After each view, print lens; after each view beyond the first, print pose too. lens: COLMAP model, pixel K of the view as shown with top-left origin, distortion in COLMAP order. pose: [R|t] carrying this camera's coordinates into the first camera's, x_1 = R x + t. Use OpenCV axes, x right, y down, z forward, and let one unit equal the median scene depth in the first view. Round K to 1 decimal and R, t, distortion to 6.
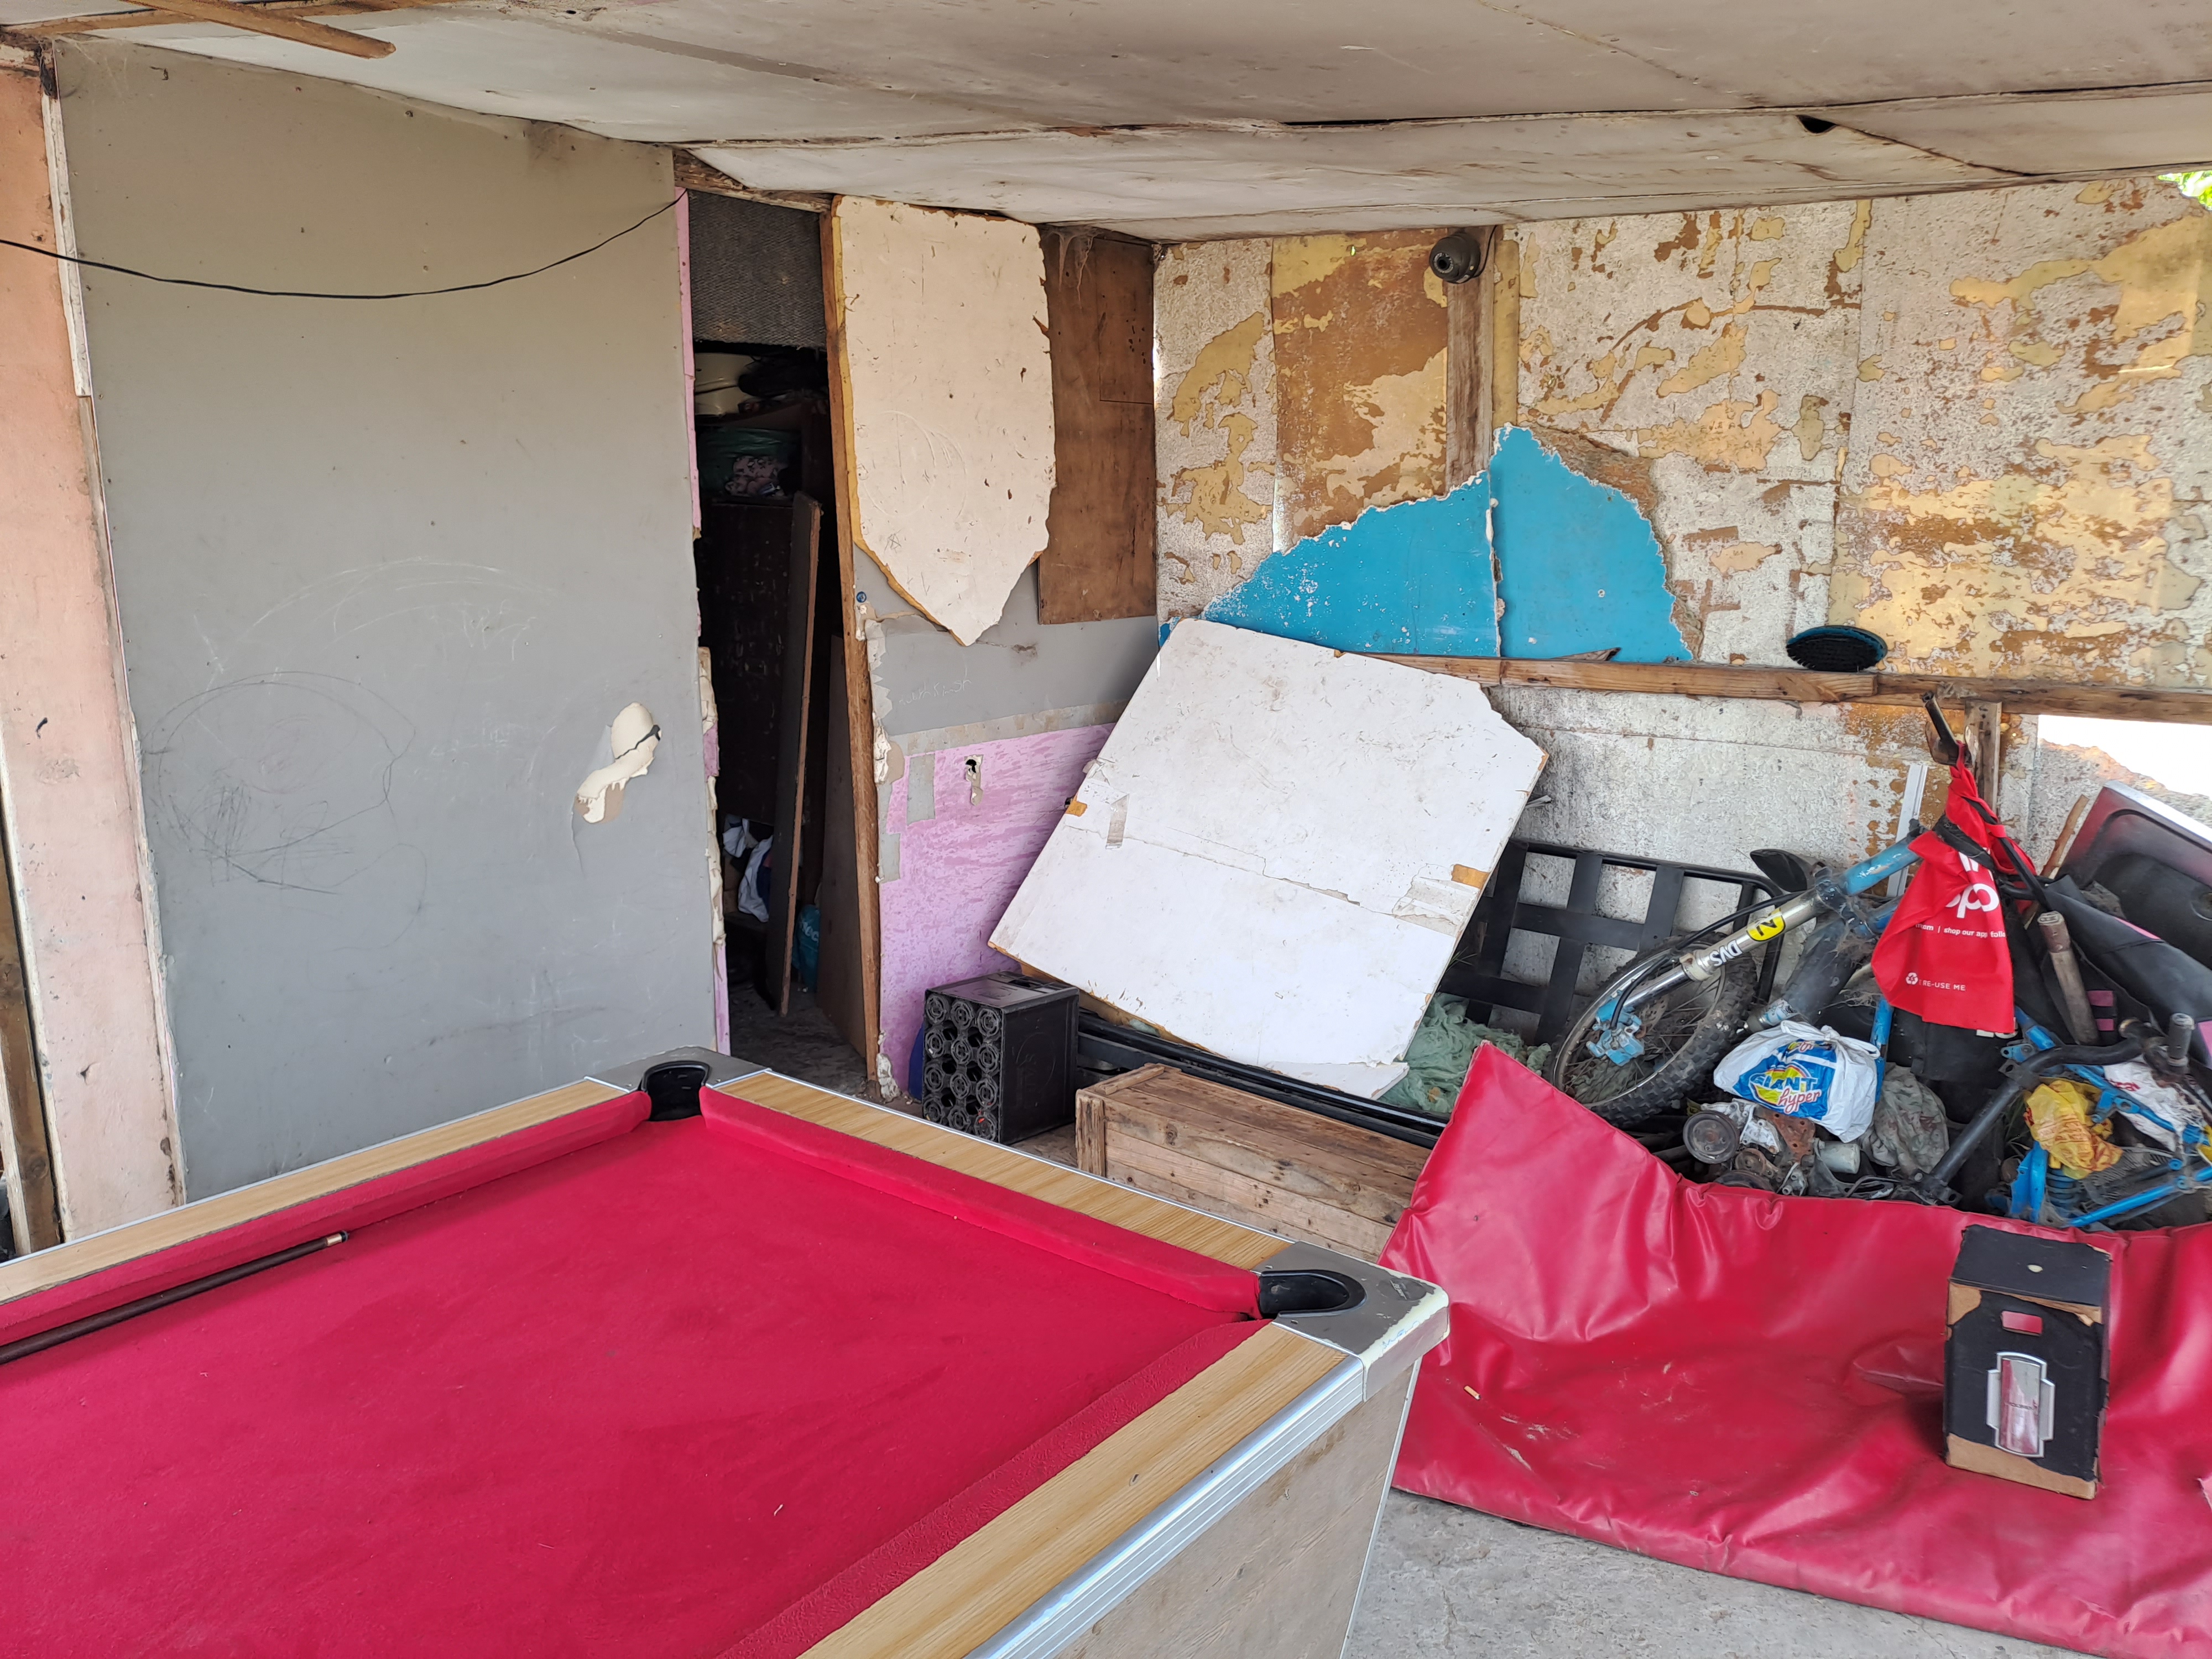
lens RADIAL K [[1643.8, 0, 1131.2], [0, 1643.8, 833.3], [0, 0, 1]] dist [0.063976, -0.075870]
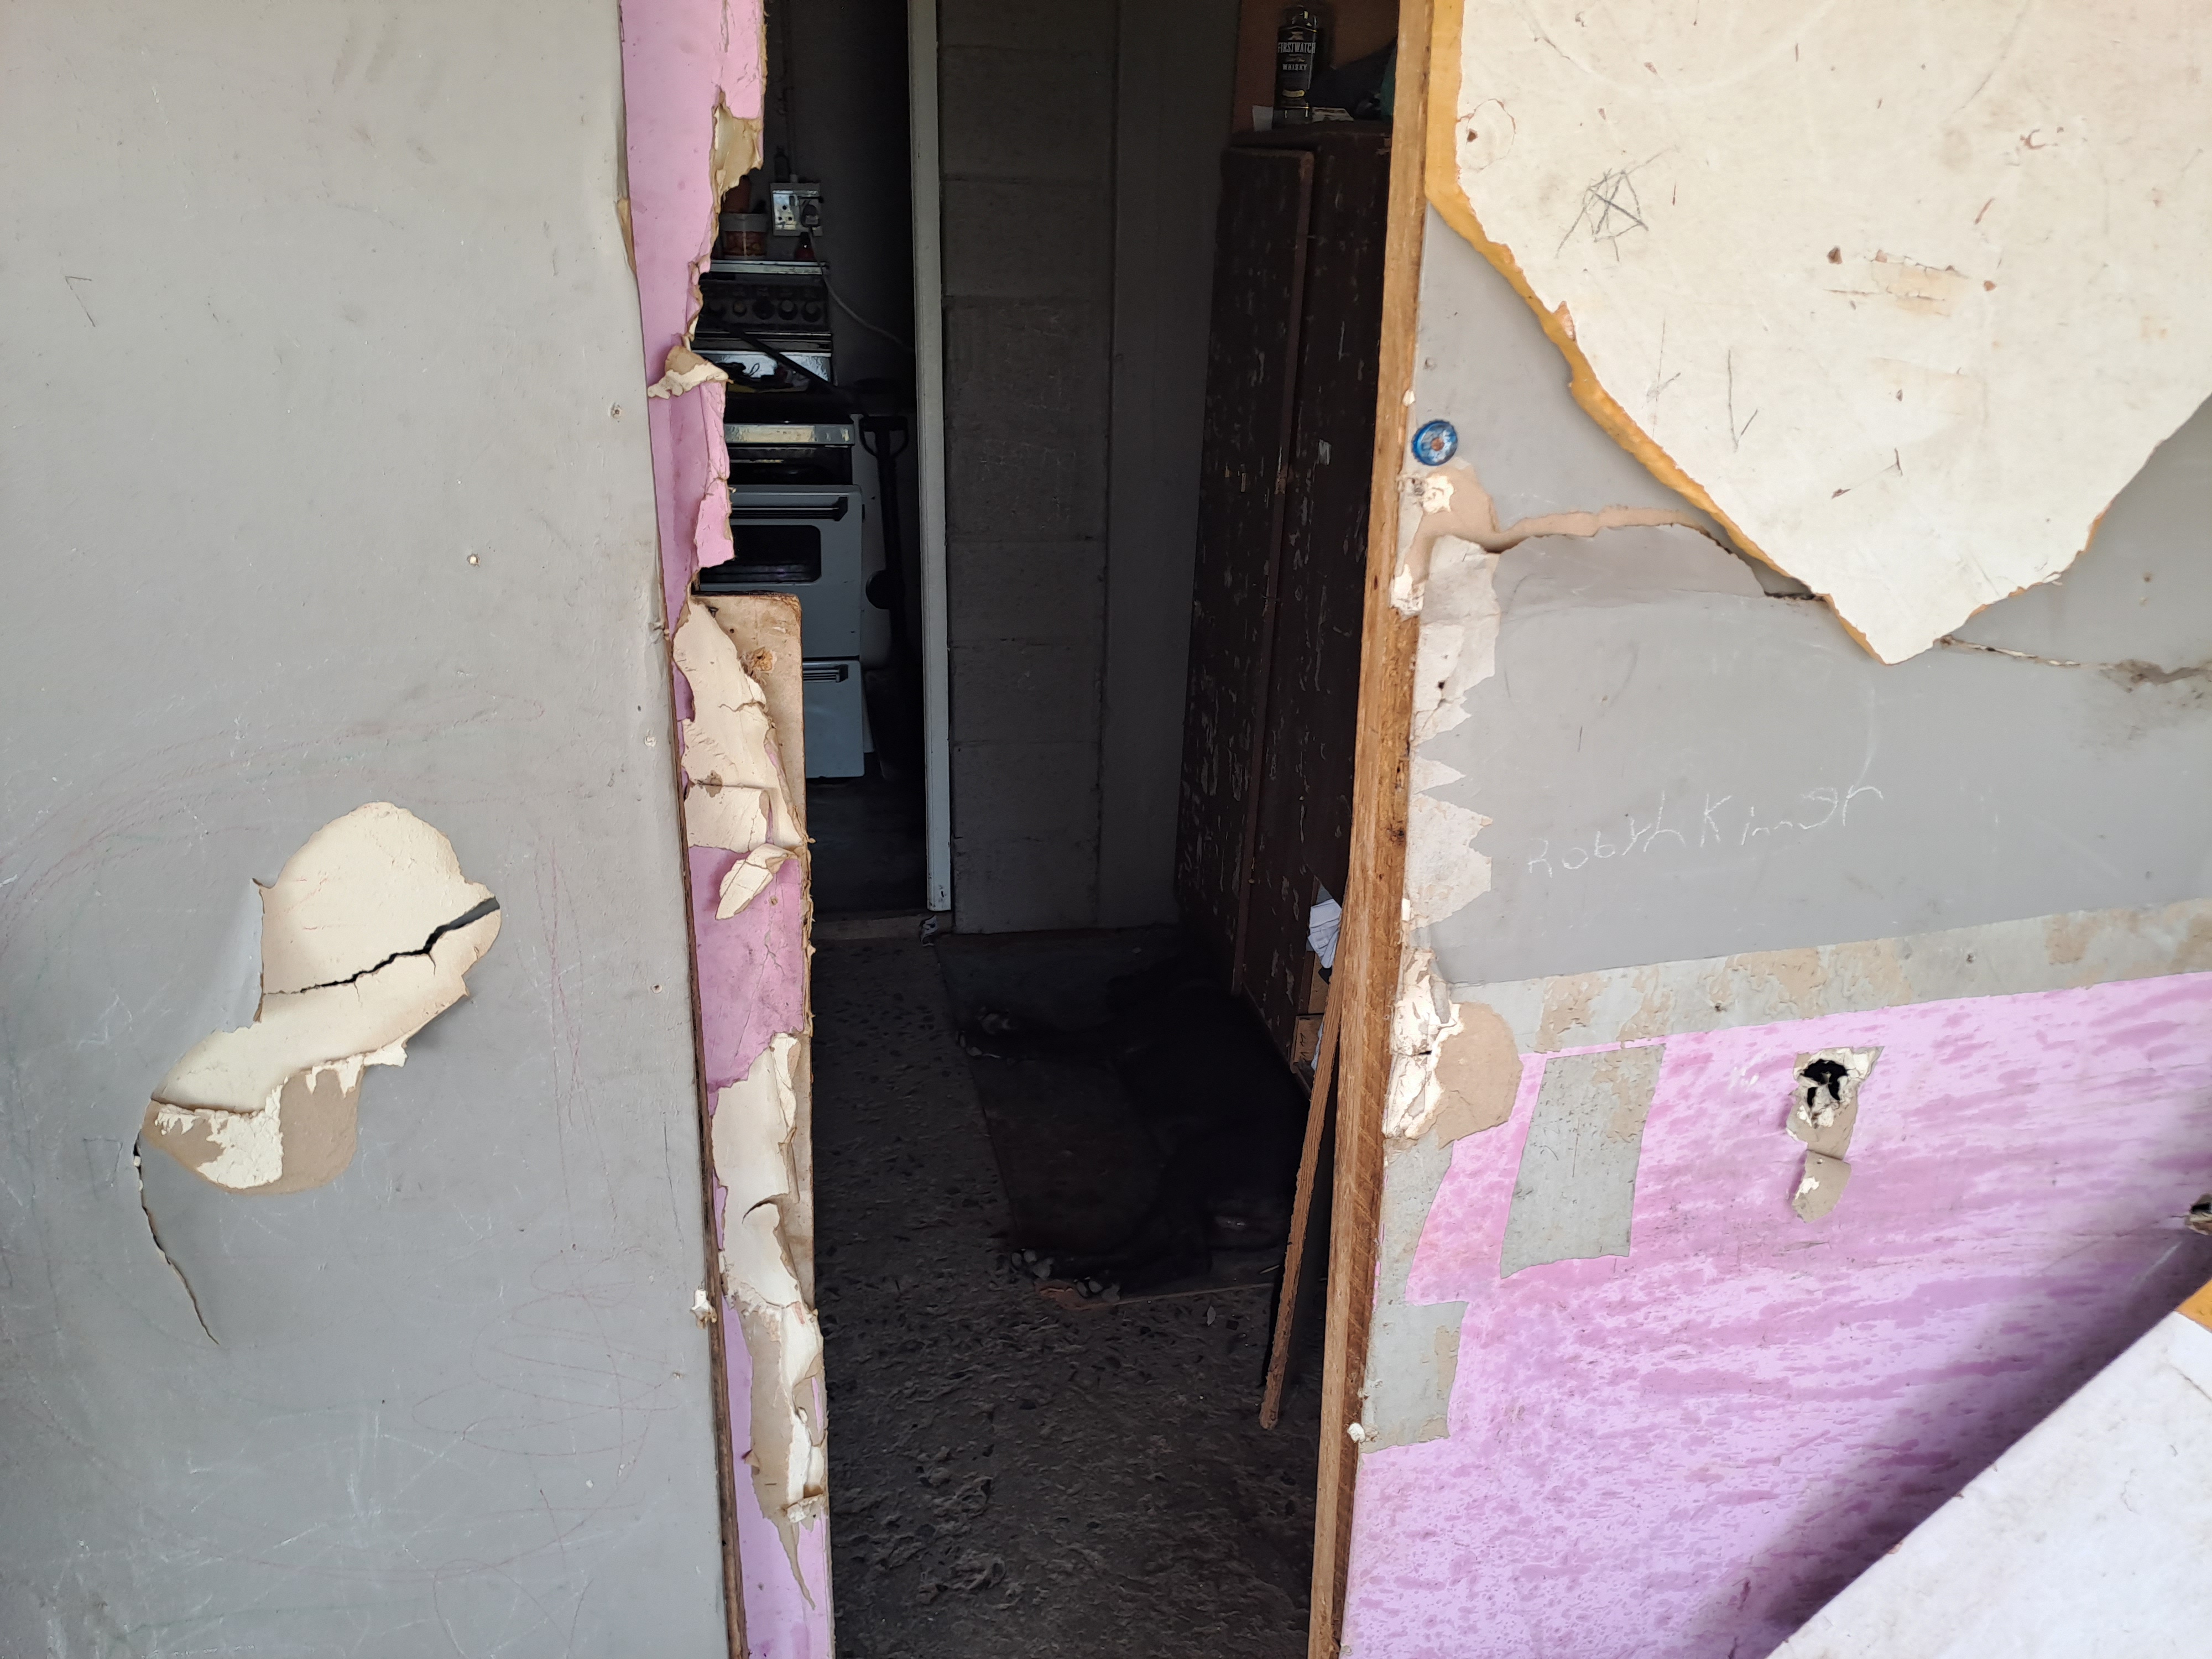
lens RADIAL K [[1643.8, 0, 1131.2], [0, 1643.8, 833.3], [0, 0, 1]] dist [0.063976, -0.075870]
pose [[0.808220, 0.225047, -0.544183, -0.053300], [-0.140035, 0.971037, 0.193593, -0.129221], [0.571989, -0.080261, 0.816325, 0.775701]]
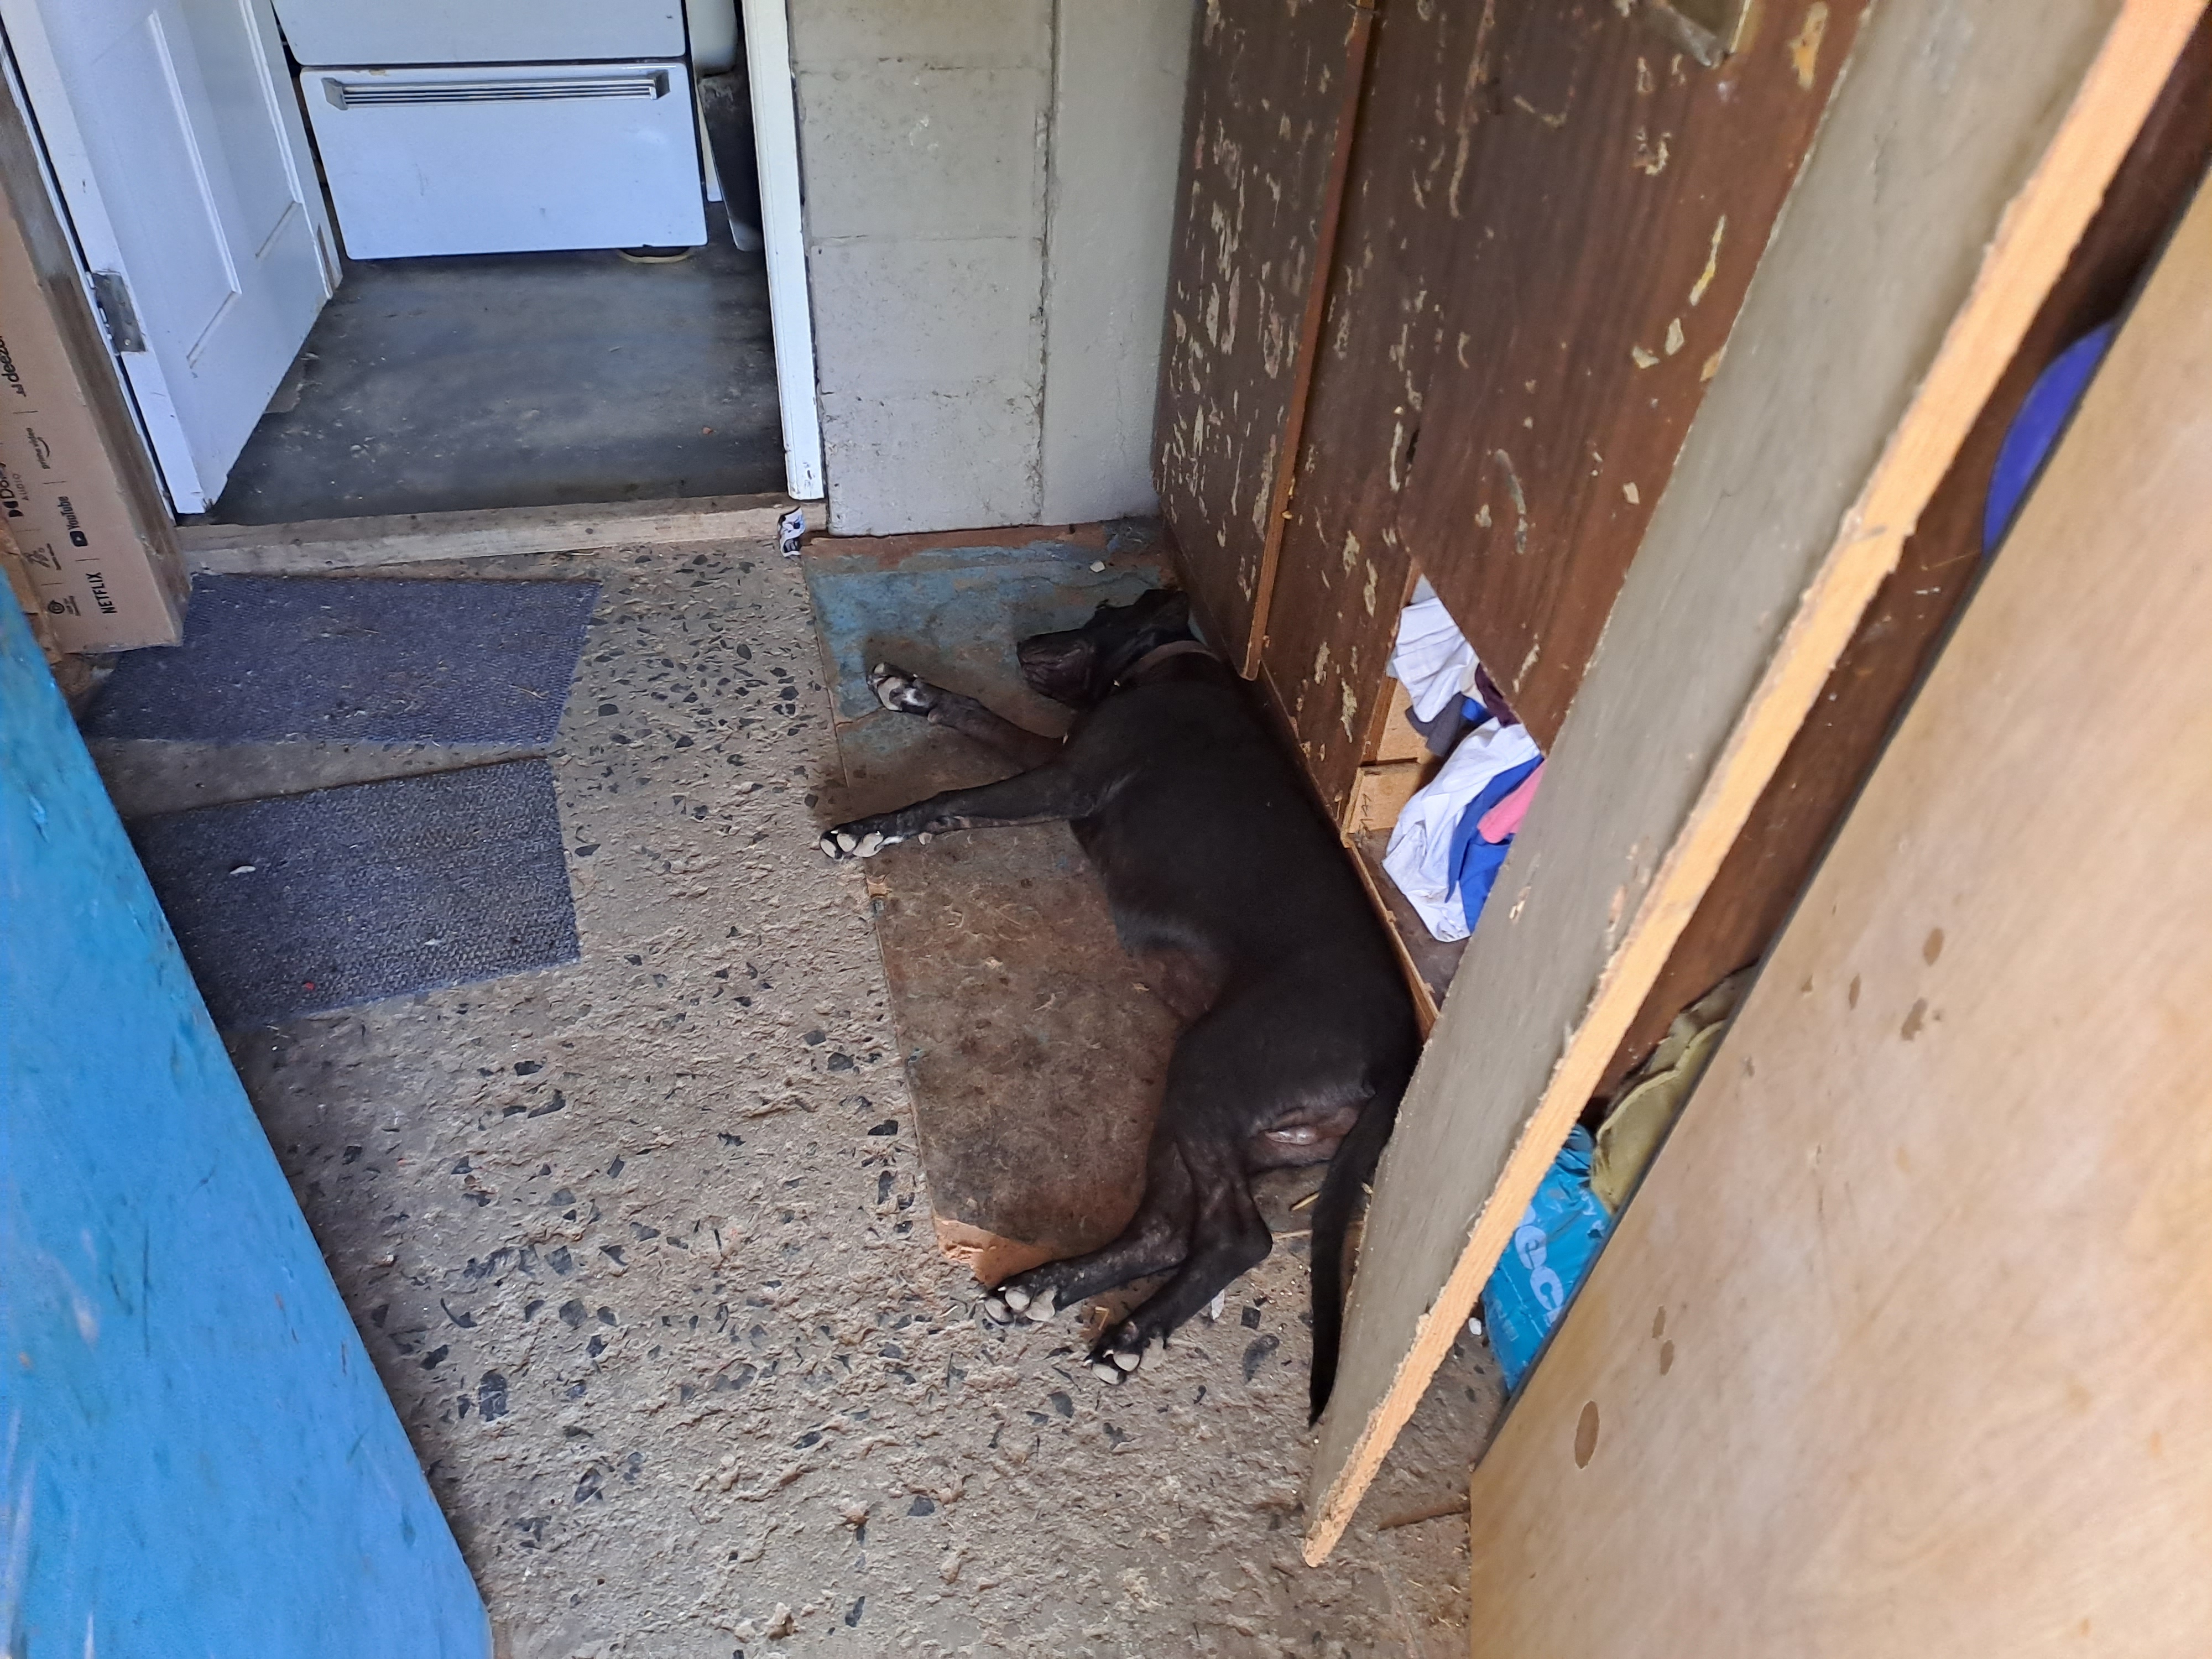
lens RADIAL K [[1639.1, 0, 1092.8], [0, 1639.1, 828.0], [0, 0, 1]] dist [0.148212, -0.268241]
pose [[0.809207, 0.408350, -0.422415, -0.119582], [-0.155181, 0.841996, 0.516684, -0.129310], [0.566660, -0.352553, 0.744717, 0.865764]]
